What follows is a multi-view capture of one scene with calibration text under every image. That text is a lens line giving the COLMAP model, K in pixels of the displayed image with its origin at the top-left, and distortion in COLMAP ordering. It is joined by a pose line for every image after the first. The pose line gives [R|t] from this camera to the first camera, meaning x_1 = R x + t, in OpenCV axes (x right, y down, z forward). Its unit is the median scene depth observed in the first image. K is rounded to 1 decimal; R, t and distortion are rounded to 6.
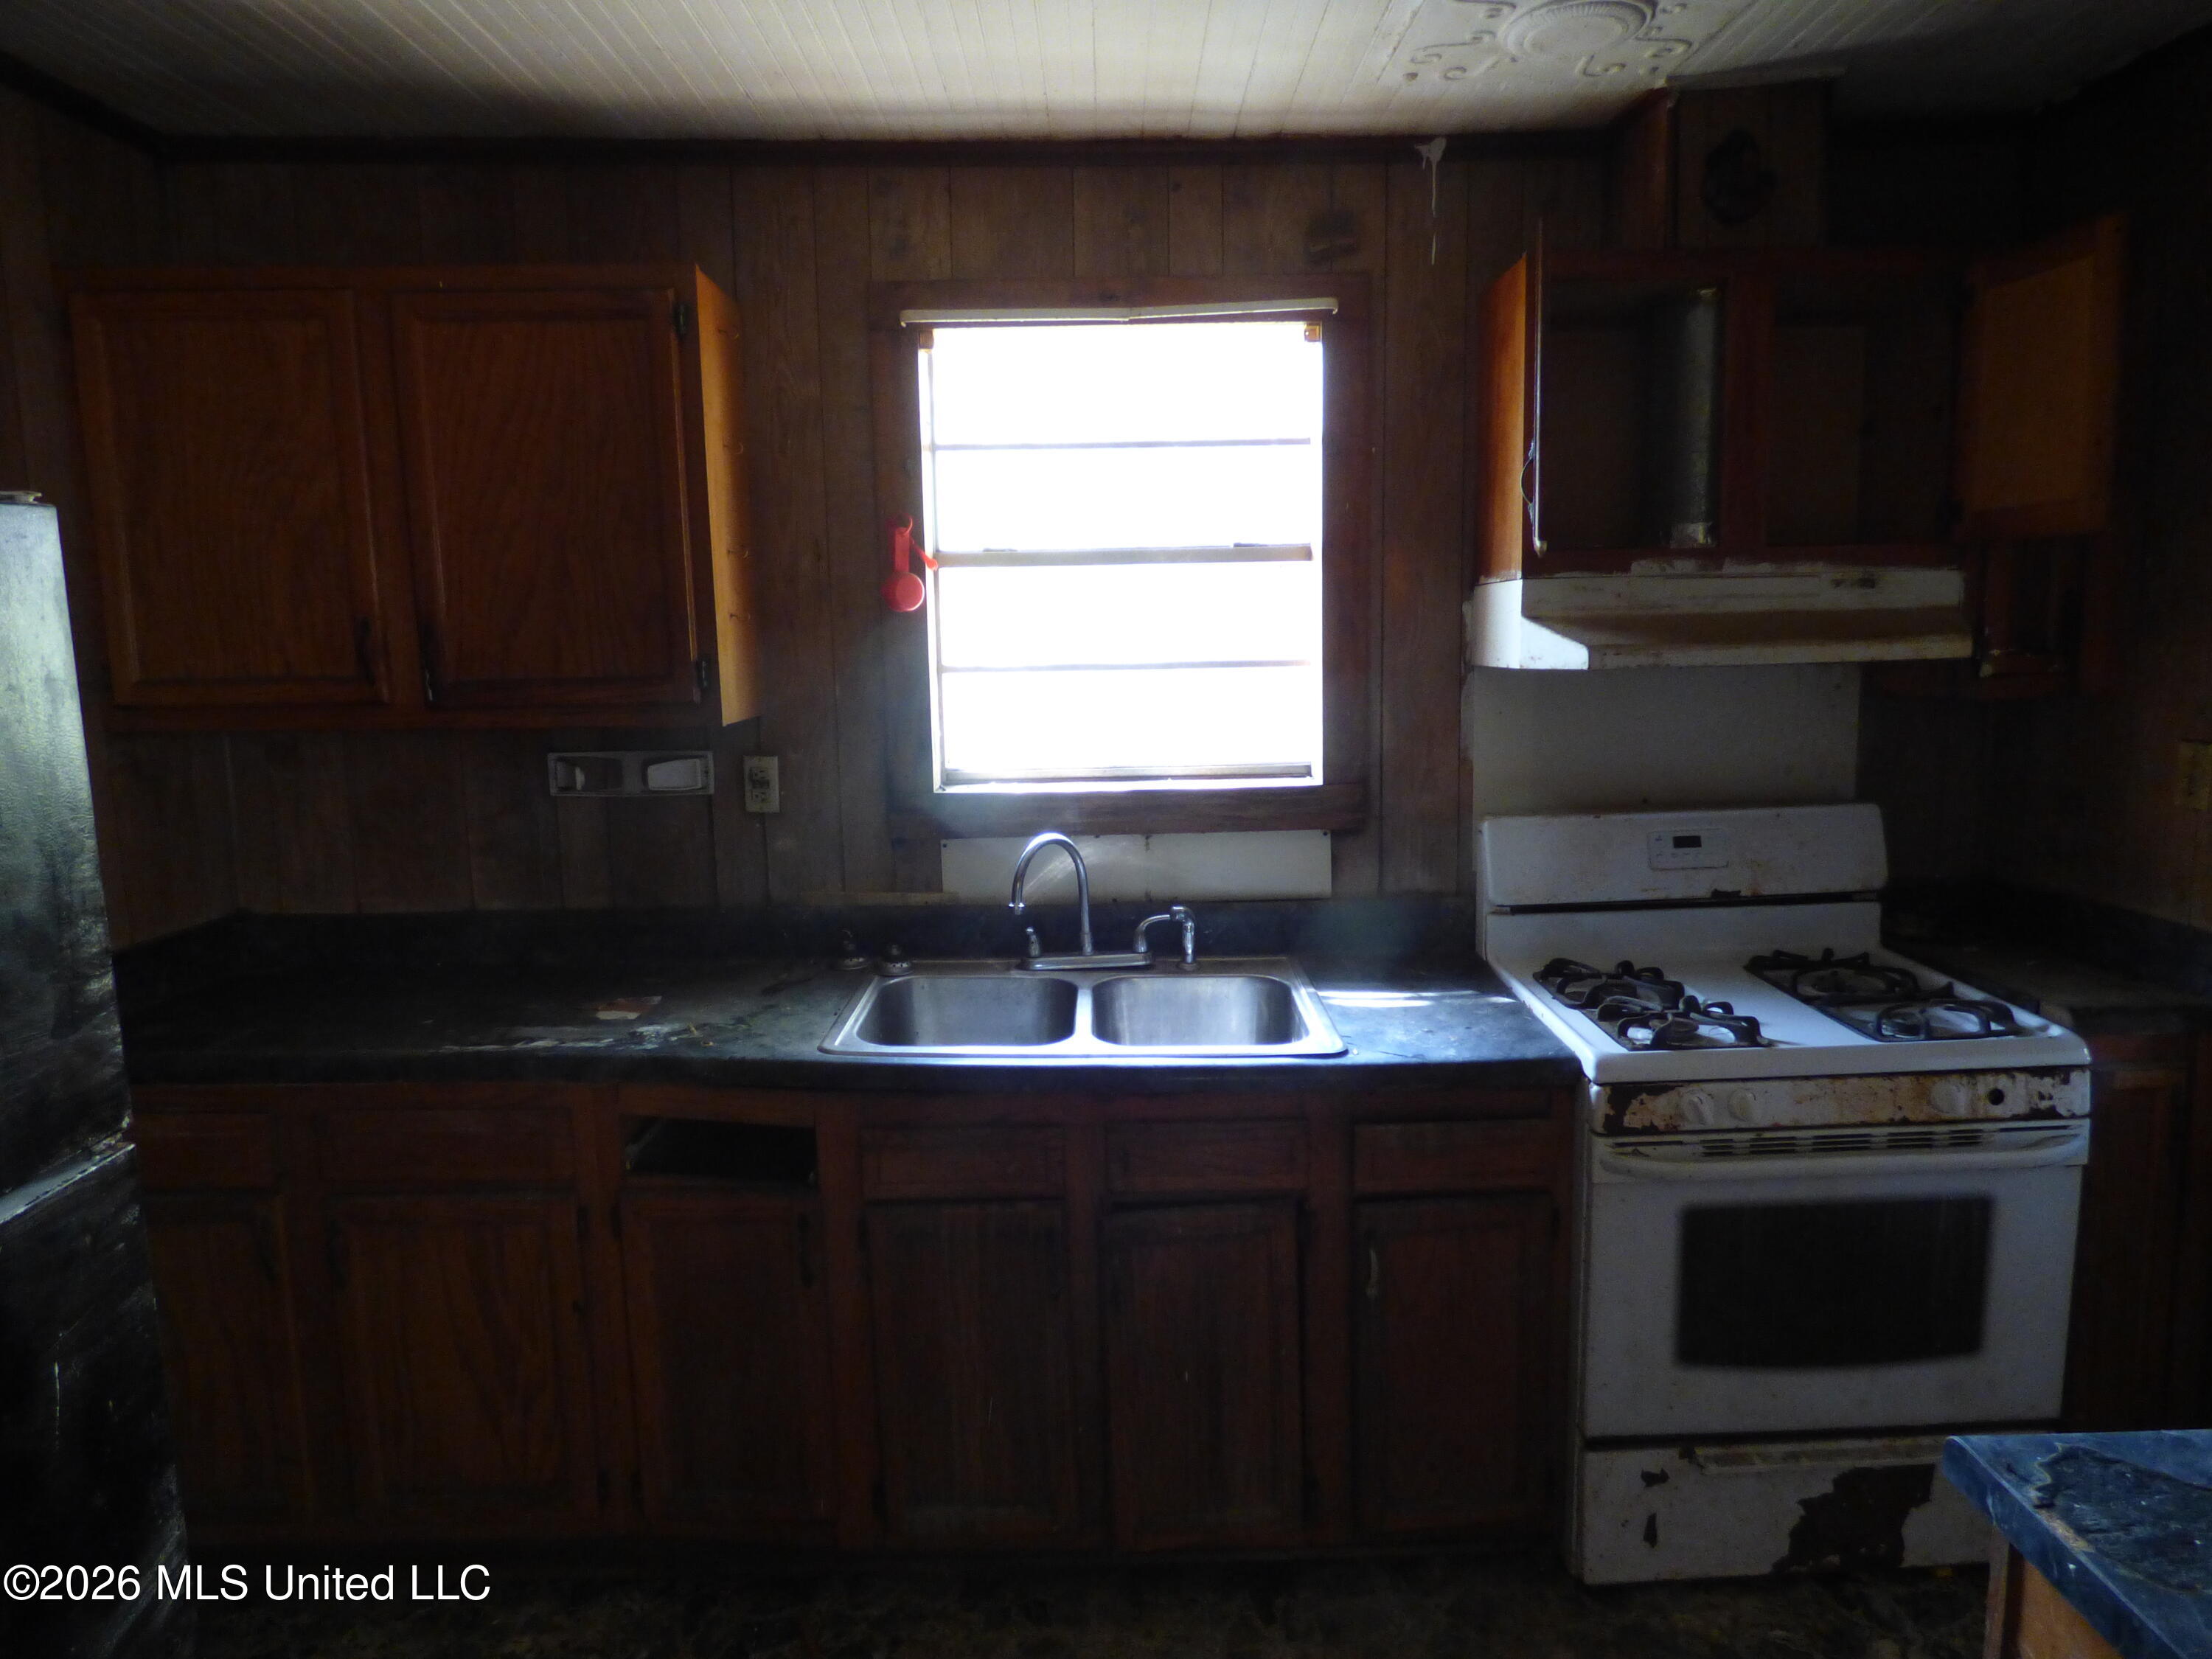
lens RADIAL K [[1338.0, 0, 1111.5], [0, 1338.0, 820.7], [0, 0, 1]] dist [-0.021478, 0.006685]
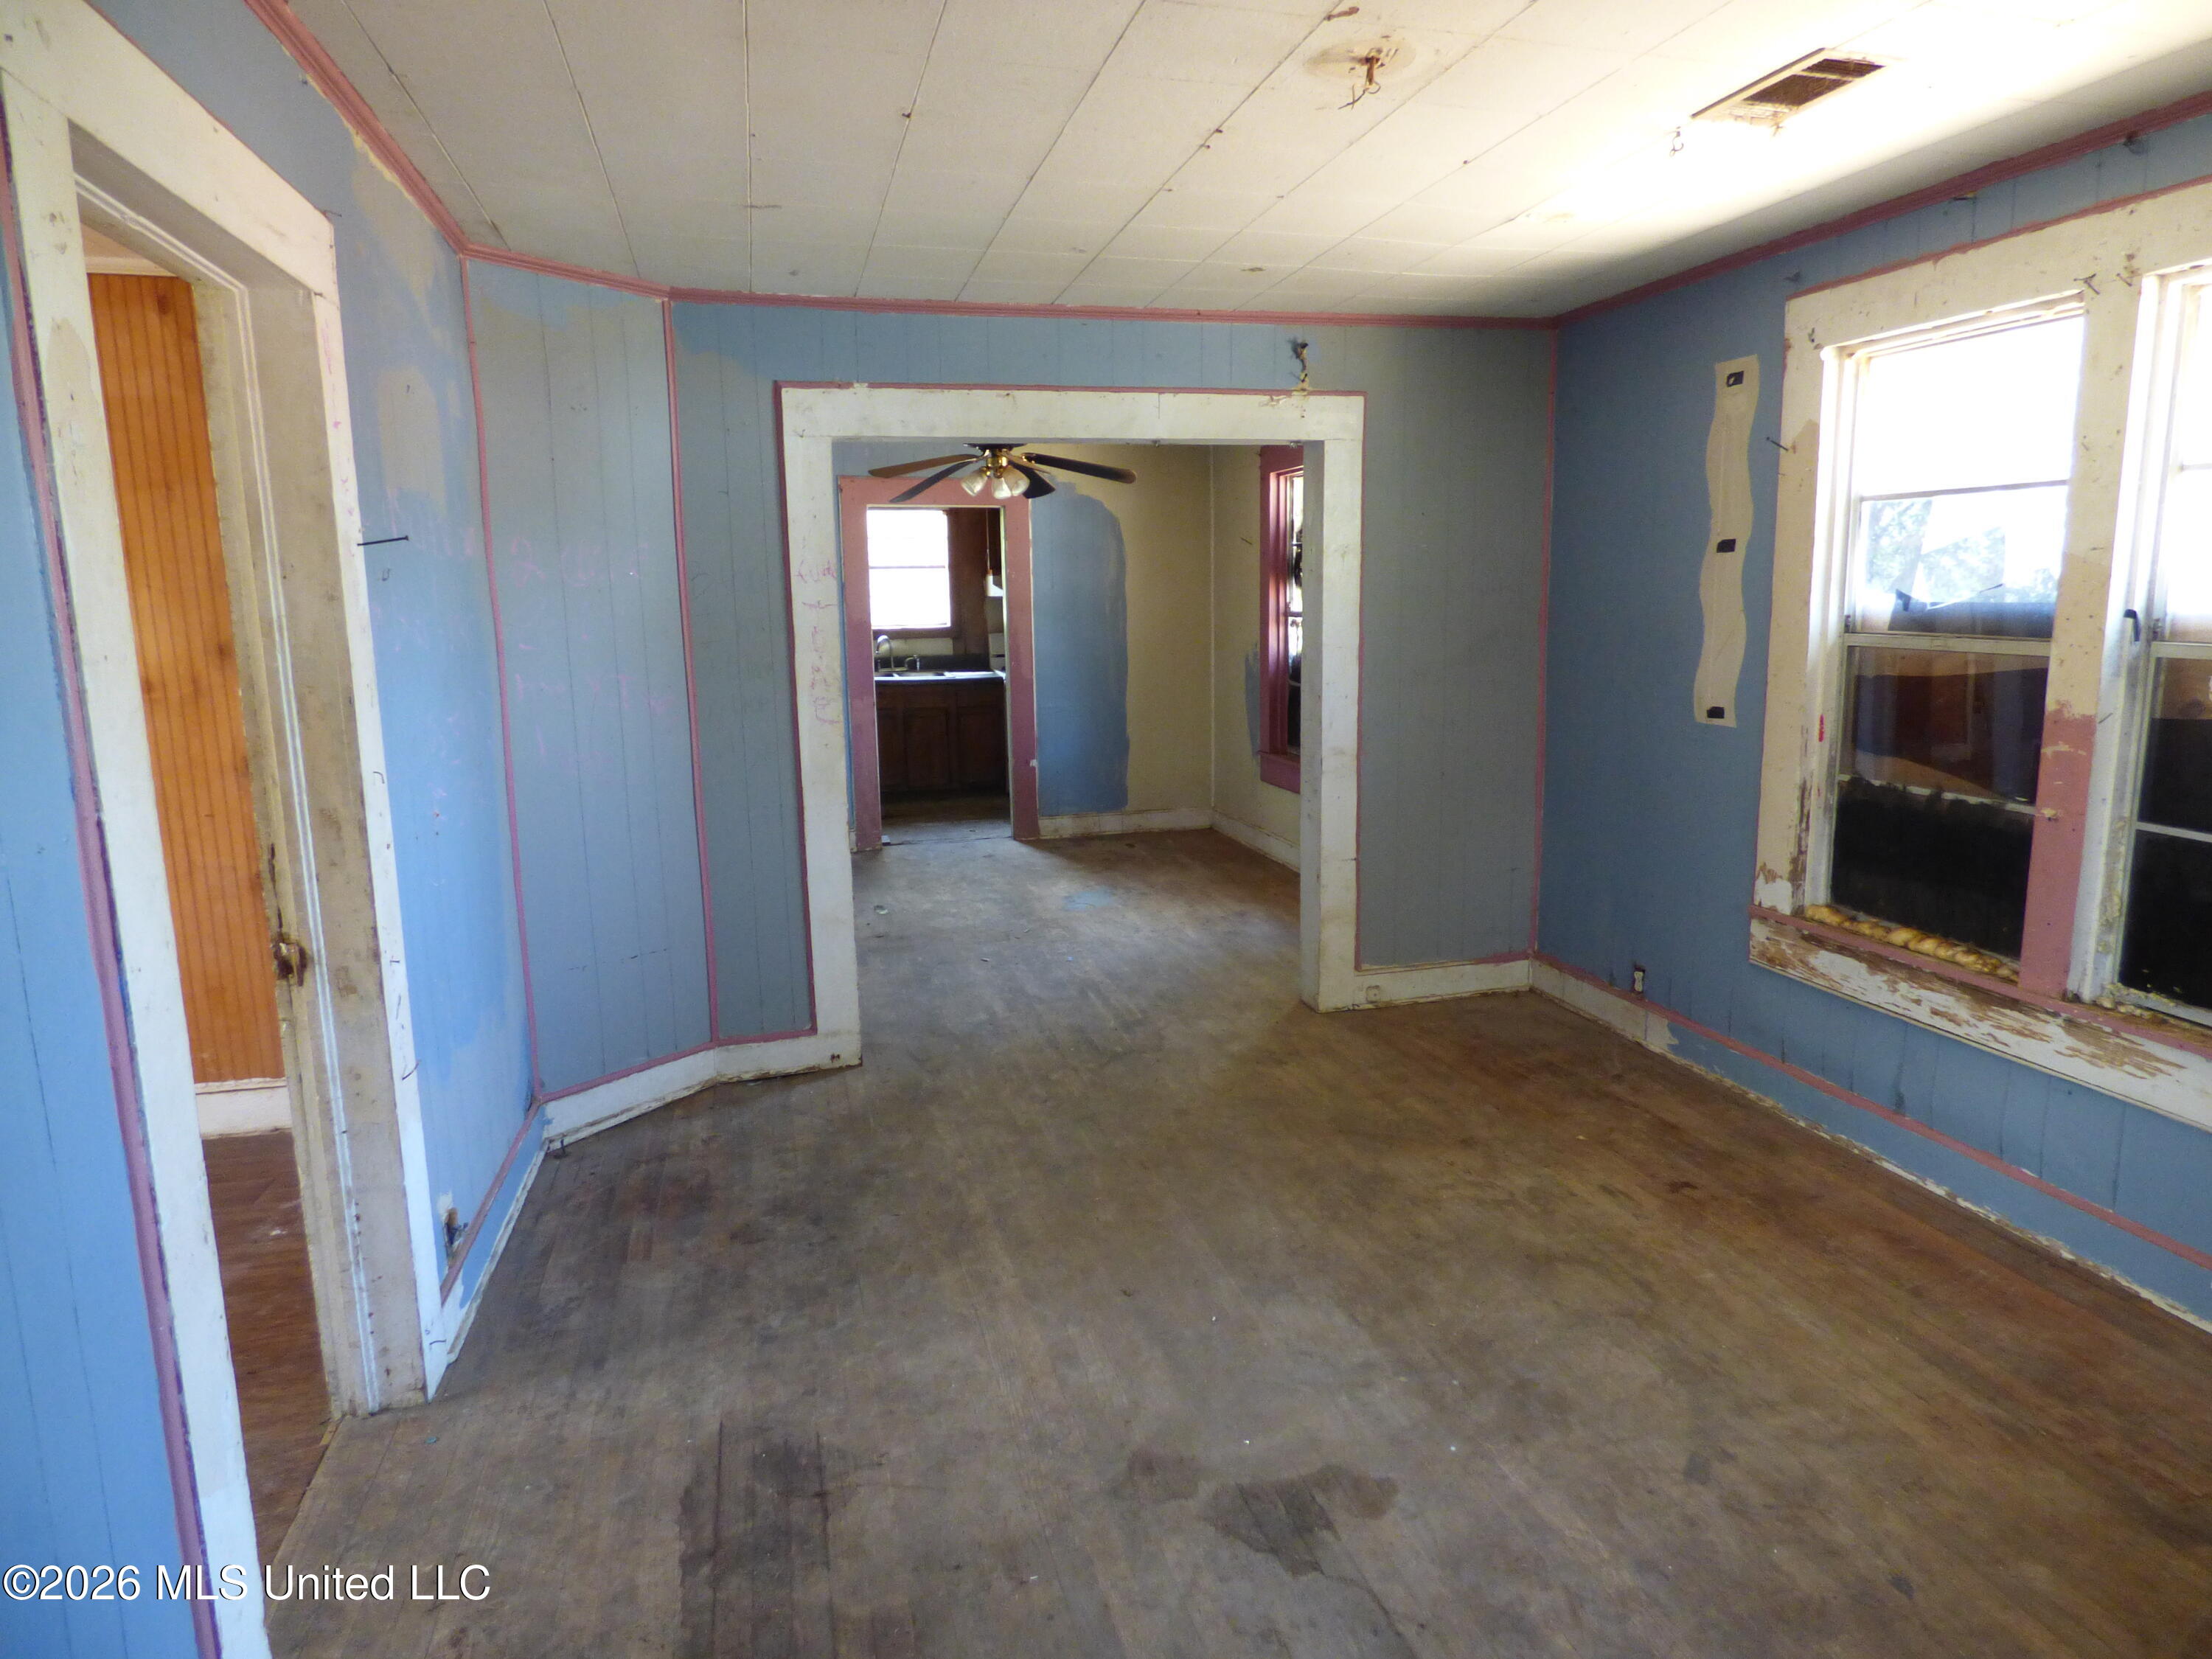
lens RADIAL K [[1338.0, 0, 1101.4], [0, 1338.0, 837.4], [0, 0, 1]] dist [-0.021478, 0.006685]
pose [[0.970209, -0.037892, 0.239288, -0.463937], [0.028390, 0.998670, 0.043034, 0.537259], [-0.240601, -0.034959, 0.969994, -3.636557]]
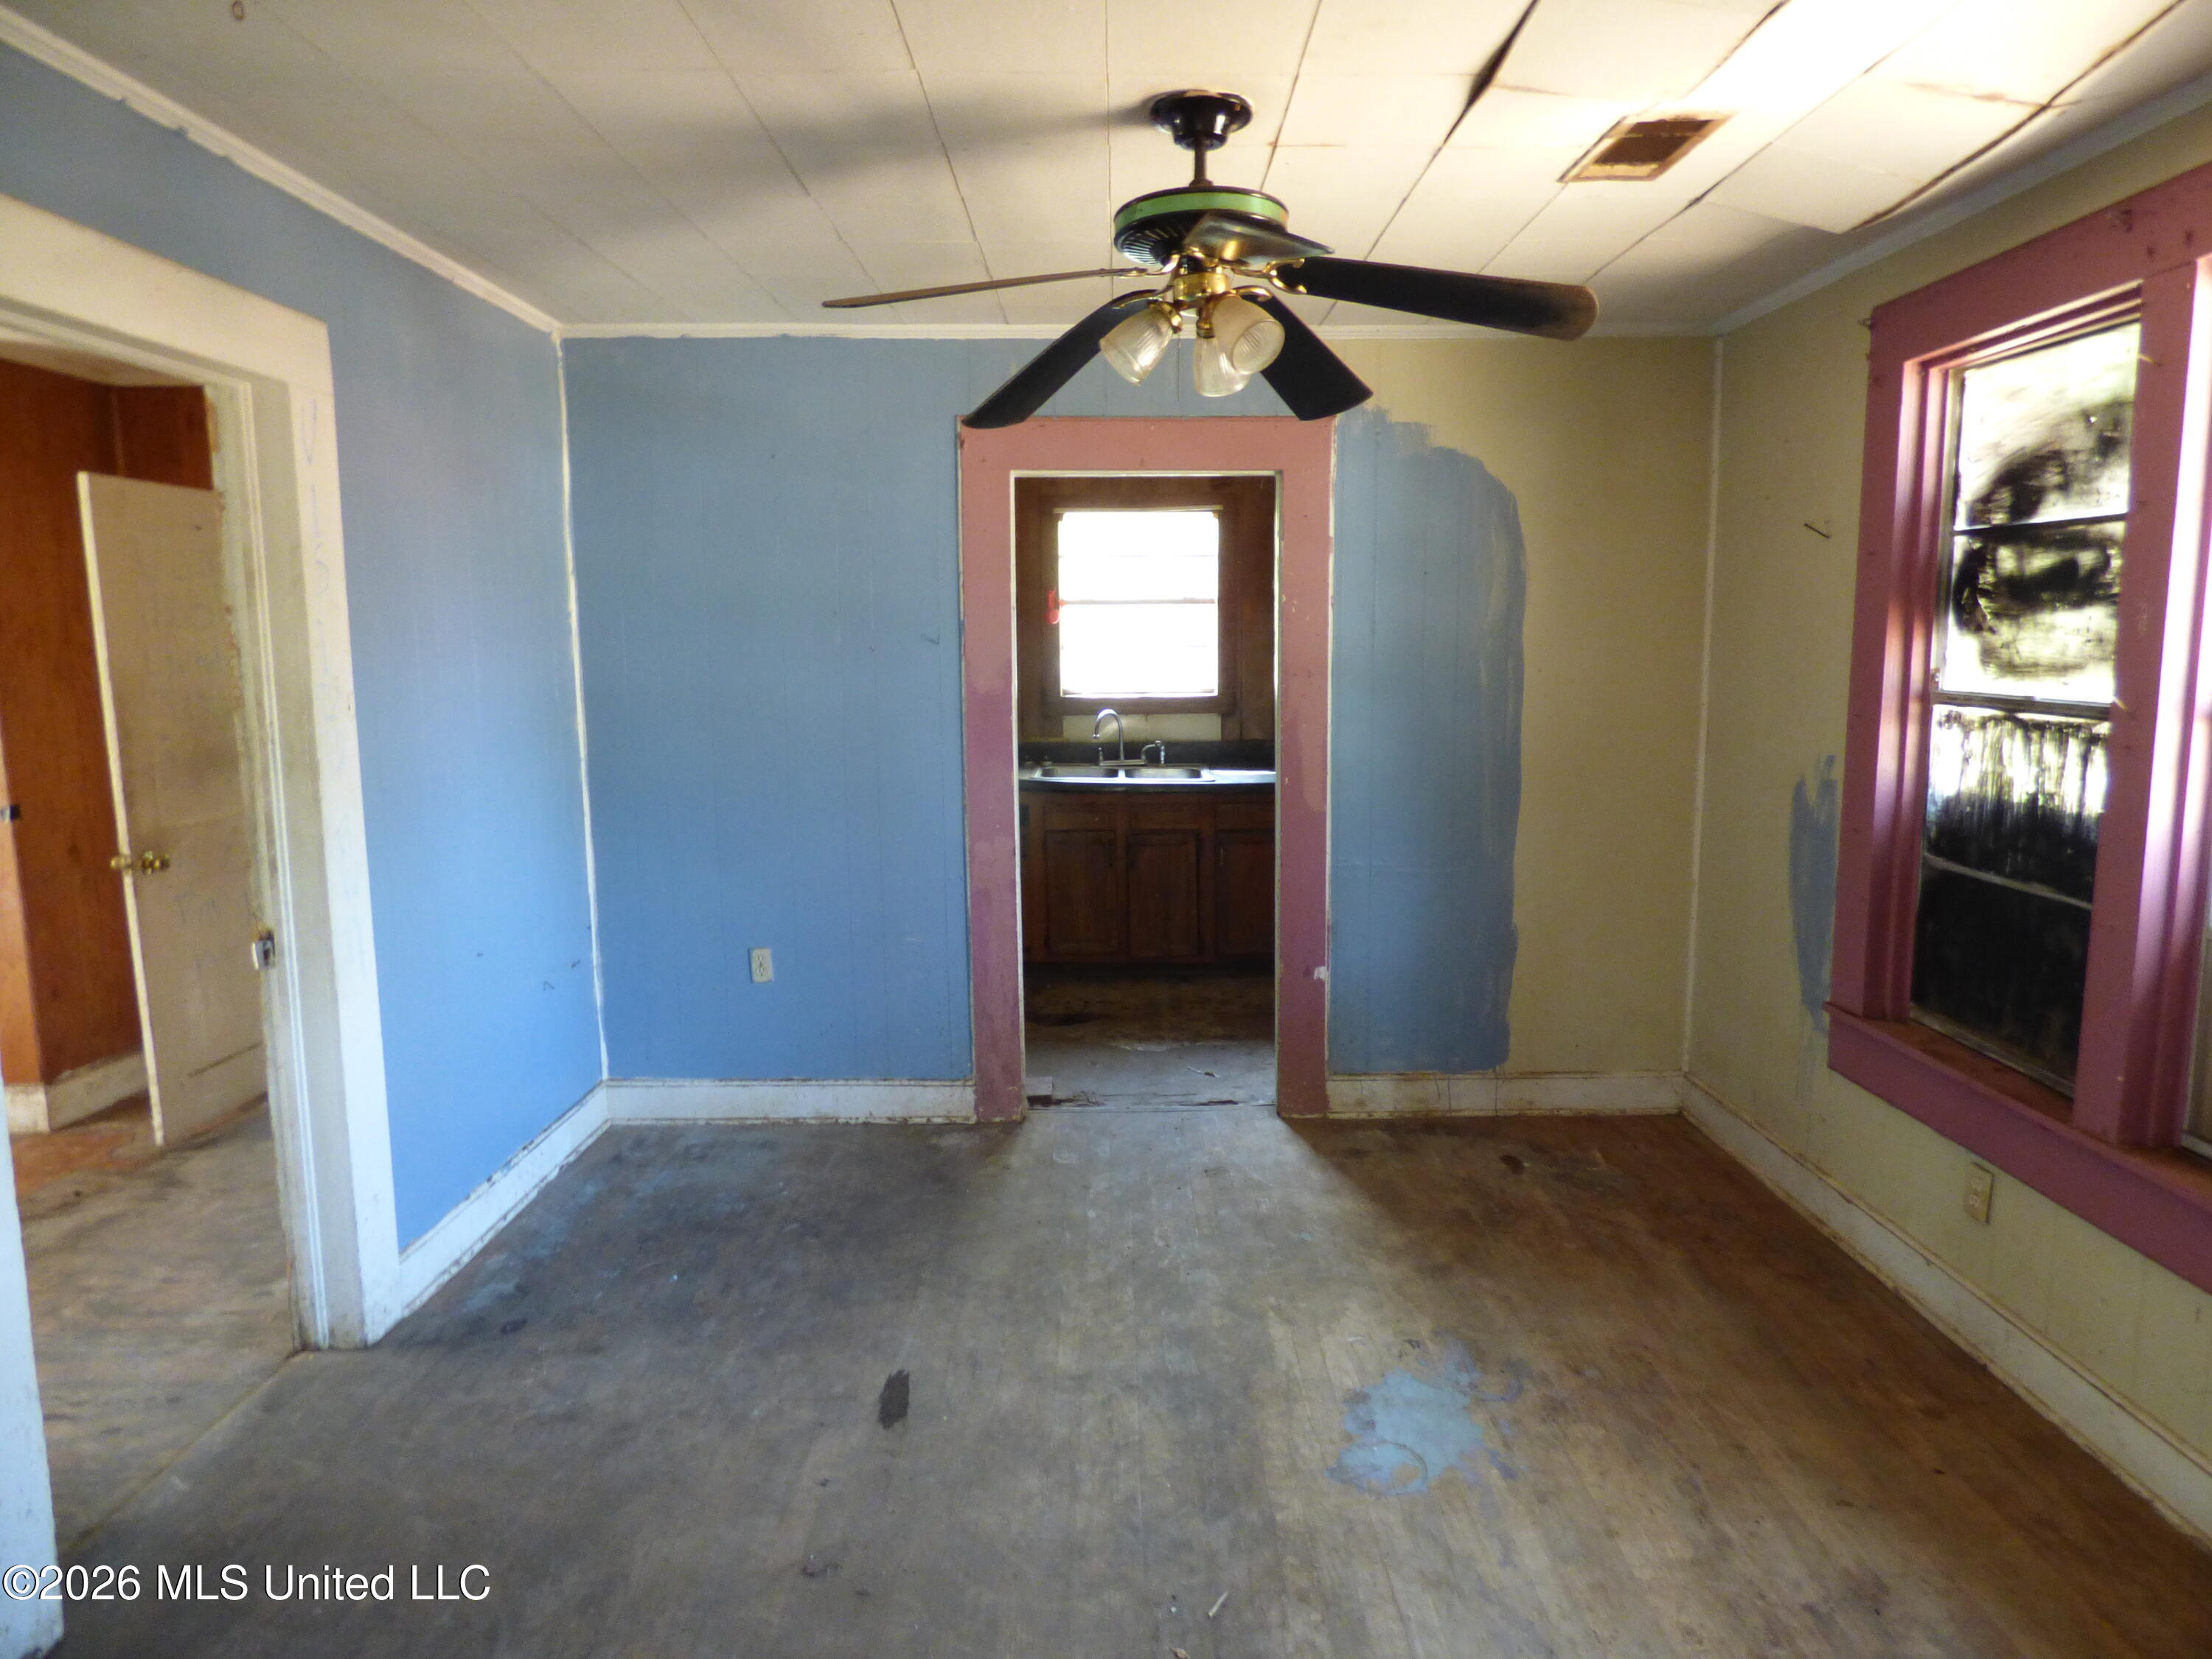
lens RADIAL K [[1338.0, 0, 1091.8], [0, 1338.0, 821.8], [0, 0, 1]] dist [-0.021478, 0.006685]
pose [[0.999605, 0.014735, -0.023940, -0.015280], [-0.014890, 0.999869, -0.006287, 0.276962], [0.023844, 0.006641, 0.999694, -1.817864]]
